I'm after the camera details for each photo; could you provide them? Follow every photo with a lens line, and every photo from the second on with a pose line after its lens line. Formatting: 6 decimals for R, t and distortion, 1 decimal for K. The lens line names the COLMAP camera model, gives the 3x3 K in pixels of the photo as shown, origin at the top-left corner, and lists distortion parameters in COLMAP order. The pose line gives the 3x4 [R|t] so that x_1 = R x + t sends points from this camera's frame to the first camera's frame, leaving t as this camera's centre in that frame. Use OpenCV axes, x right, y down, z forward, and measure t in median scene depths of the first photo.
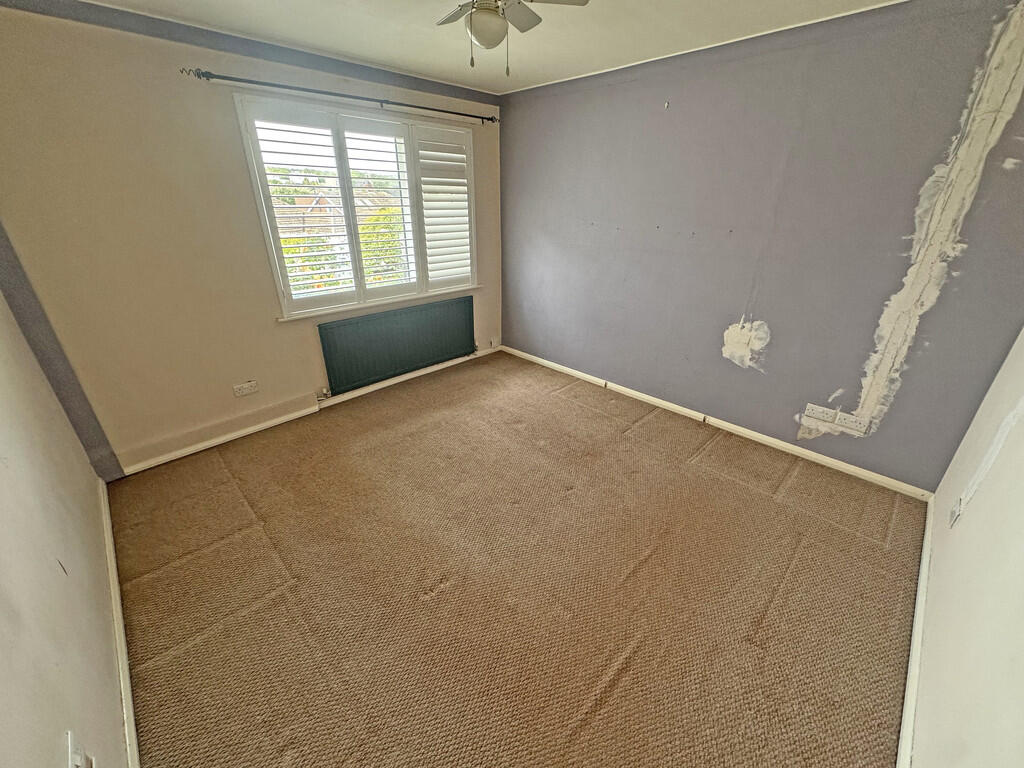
lens RADIAL K [[406.3, 0, 517.4], [0, 406.3, 381.3], [0, 0, 1]] dist [-0.002026, 0.000686]
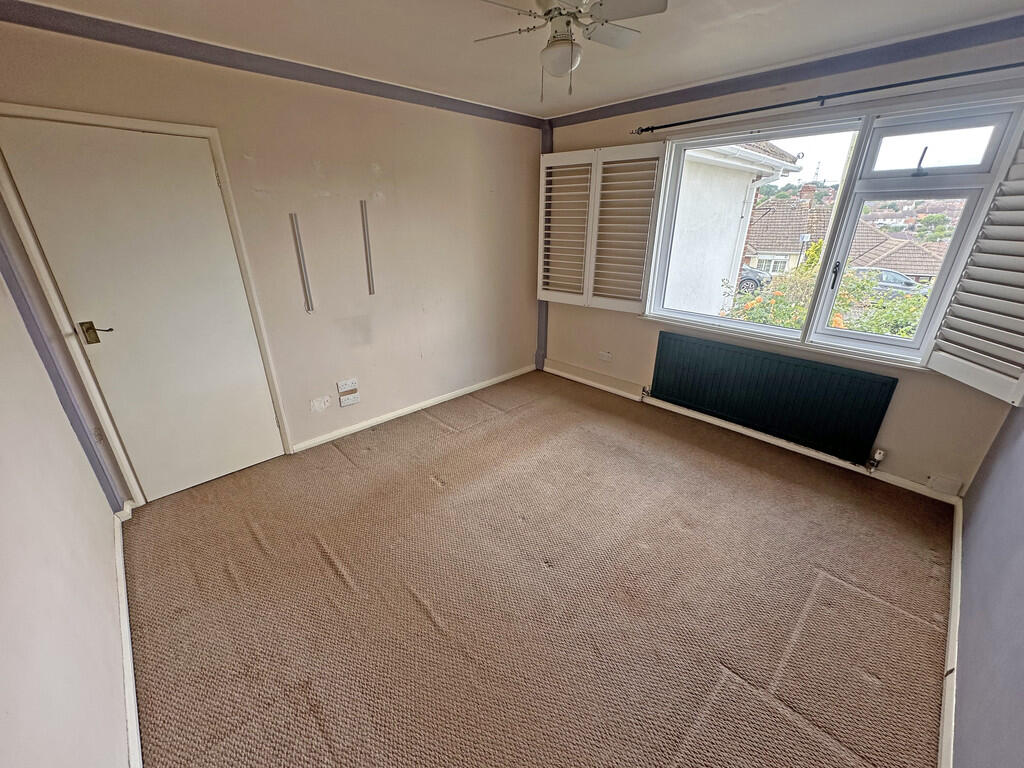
lens RADIAL K [[406.3, 0, 516.3], [0, 406.3, 386.6], [0, 0, 1]] dist [-0.002026, 0.000686]
pose [[-0.020982, 0.378713, -0.925276, 0.590959], [-0.408450, 0.841476, 0.353676, -0.238437], [0.912540, 0.385350, 0.137030, 0.533218]]
